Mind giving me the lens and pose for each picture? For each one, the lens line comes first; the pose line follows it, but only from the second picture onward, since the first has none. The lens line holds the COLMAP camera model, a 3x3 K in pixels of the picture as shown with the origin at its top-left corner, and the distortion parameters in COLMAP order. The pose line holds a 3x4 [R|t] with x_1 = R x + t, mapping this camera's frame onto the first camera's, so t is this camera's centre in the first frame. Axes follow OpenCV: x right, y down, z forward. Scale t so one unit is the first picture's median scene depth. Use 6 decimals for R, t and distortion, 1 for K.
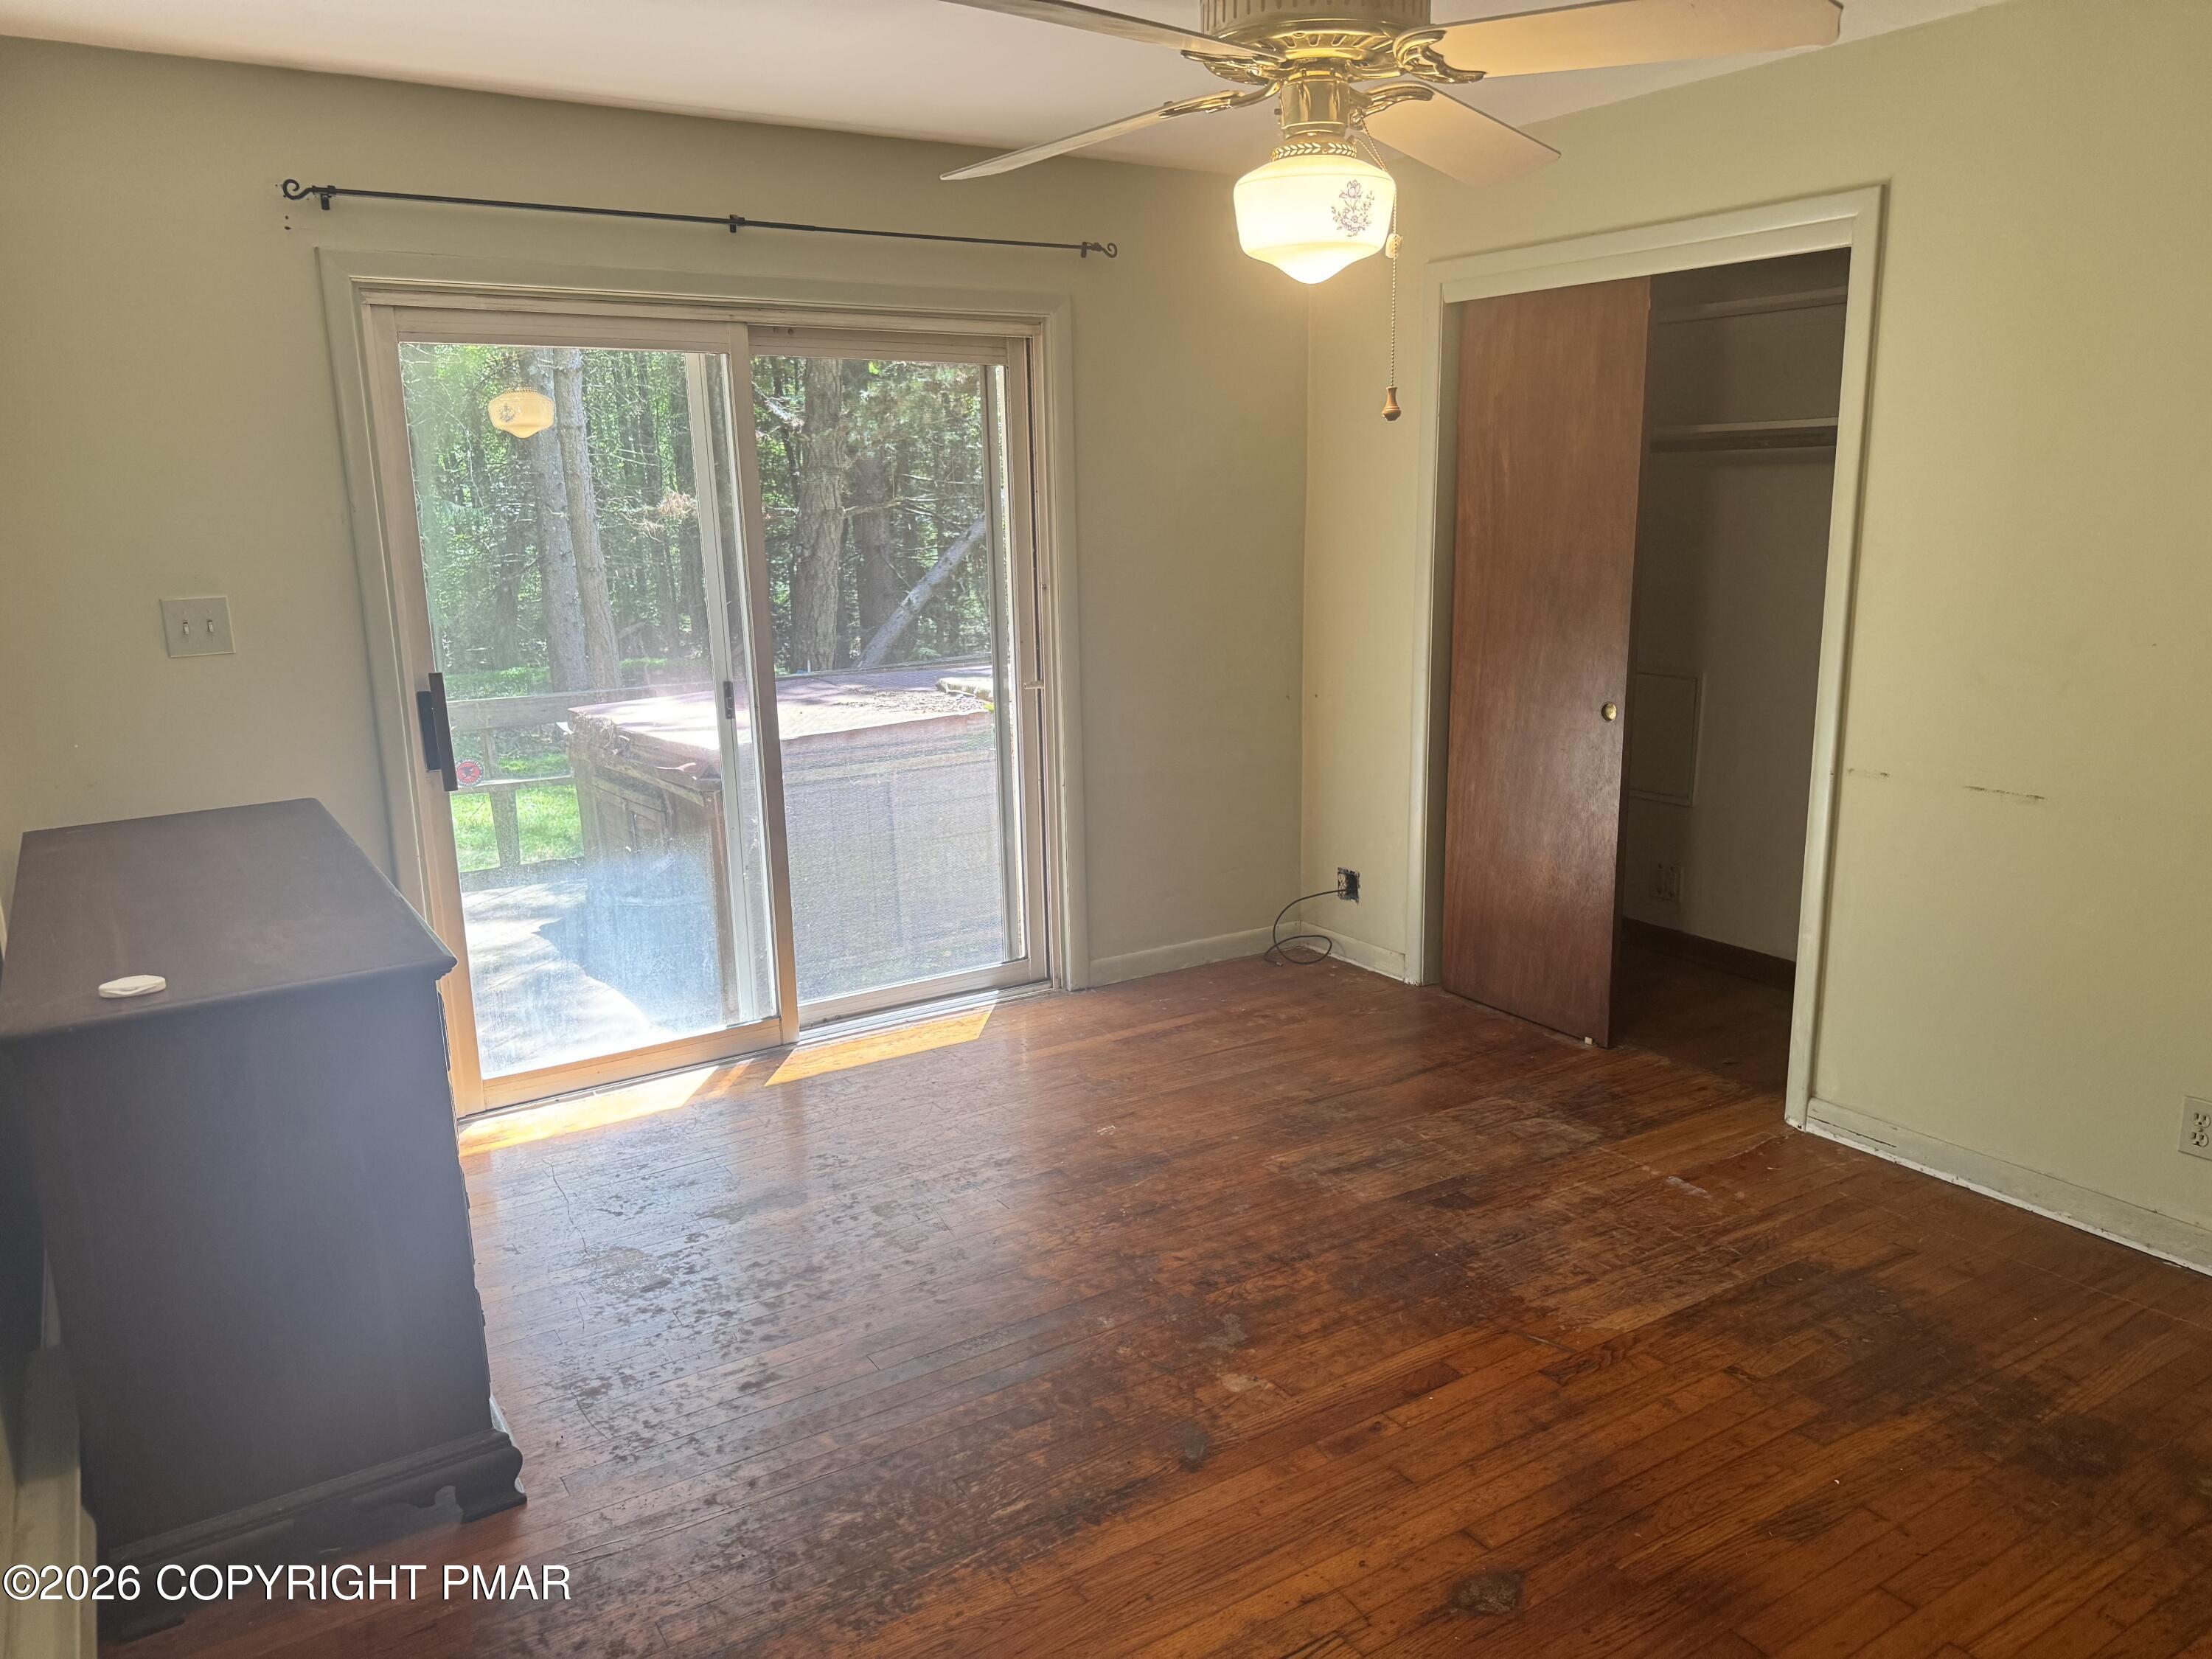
lens RADIAL K [[1554.6, 0, 1106.0], [0, 1554.6, 829.5], [0, 0, 1]] dist [0.004241, 0.000065]
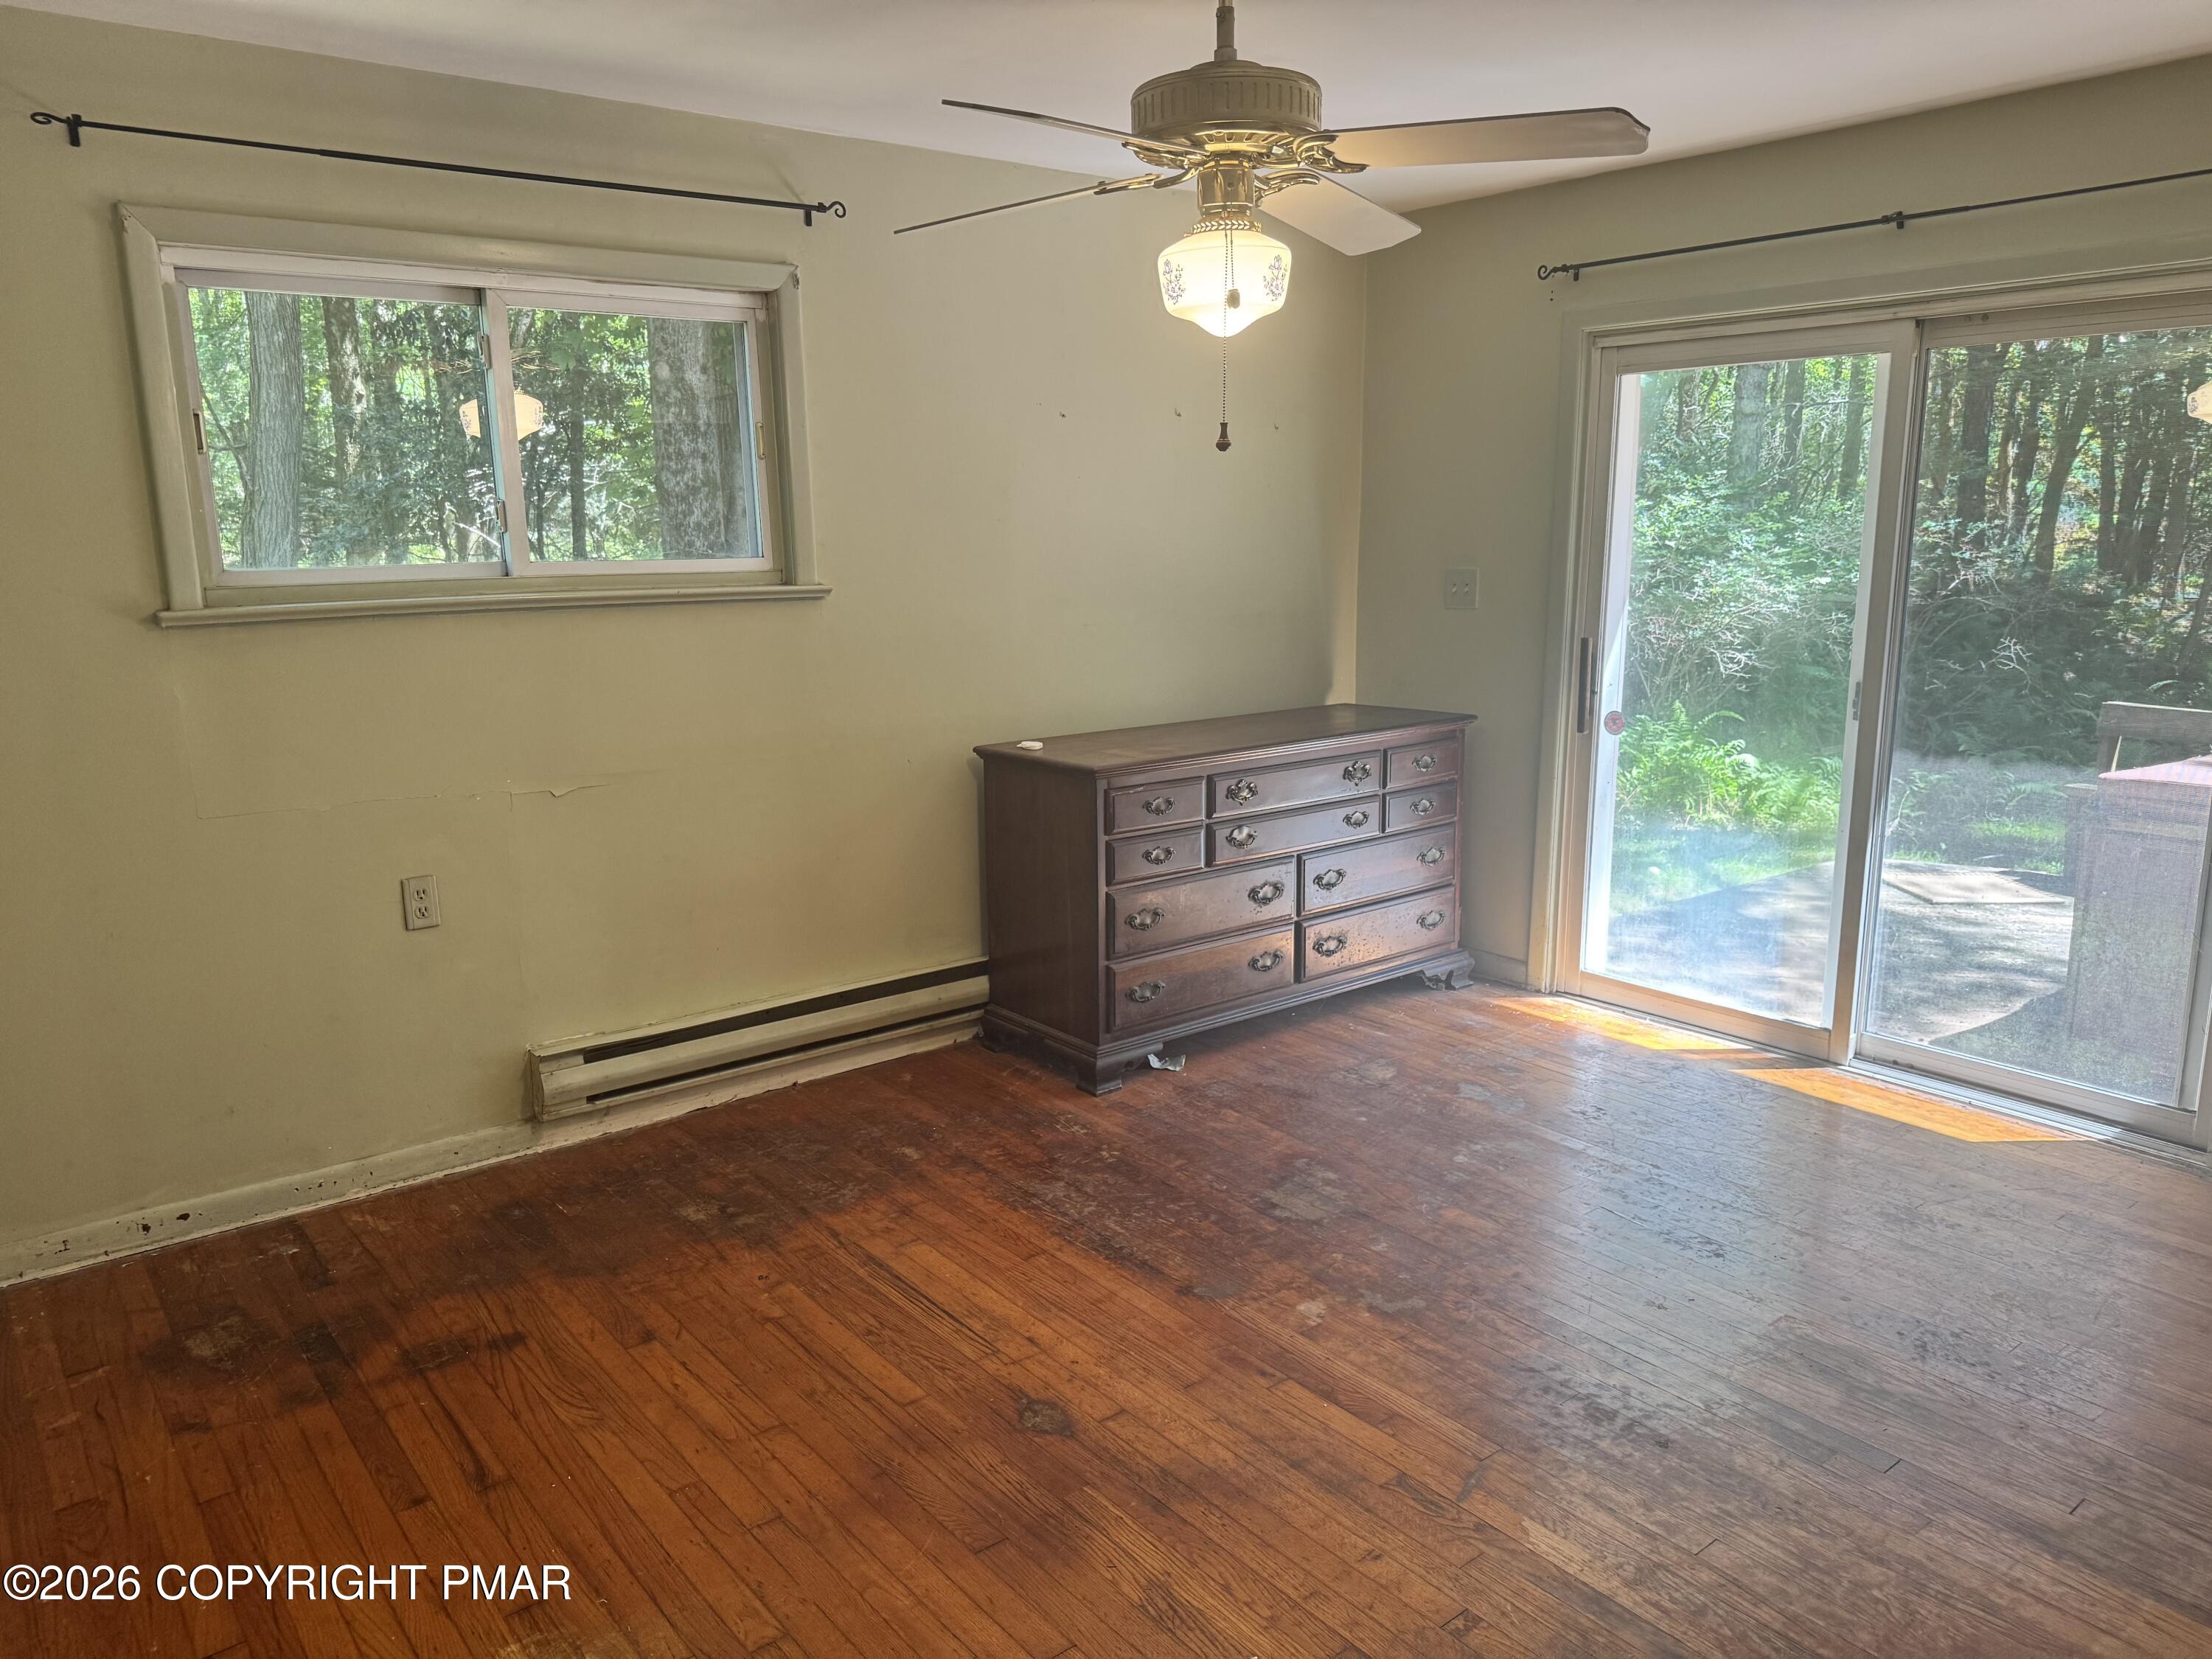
lens RADIAL K [[1585.7, 0, 1106.0], [0, 1585.7, 829.5], [0, 0, 1]] dist [0.001873, 0.000602]
pose [[0.094341, 0.215021, -0.972042, 0.722620], [-0.201059, 0.960392, 0.192930, -0.107116], [0.975026, 0.177237, 0.133836, 0.423110]]
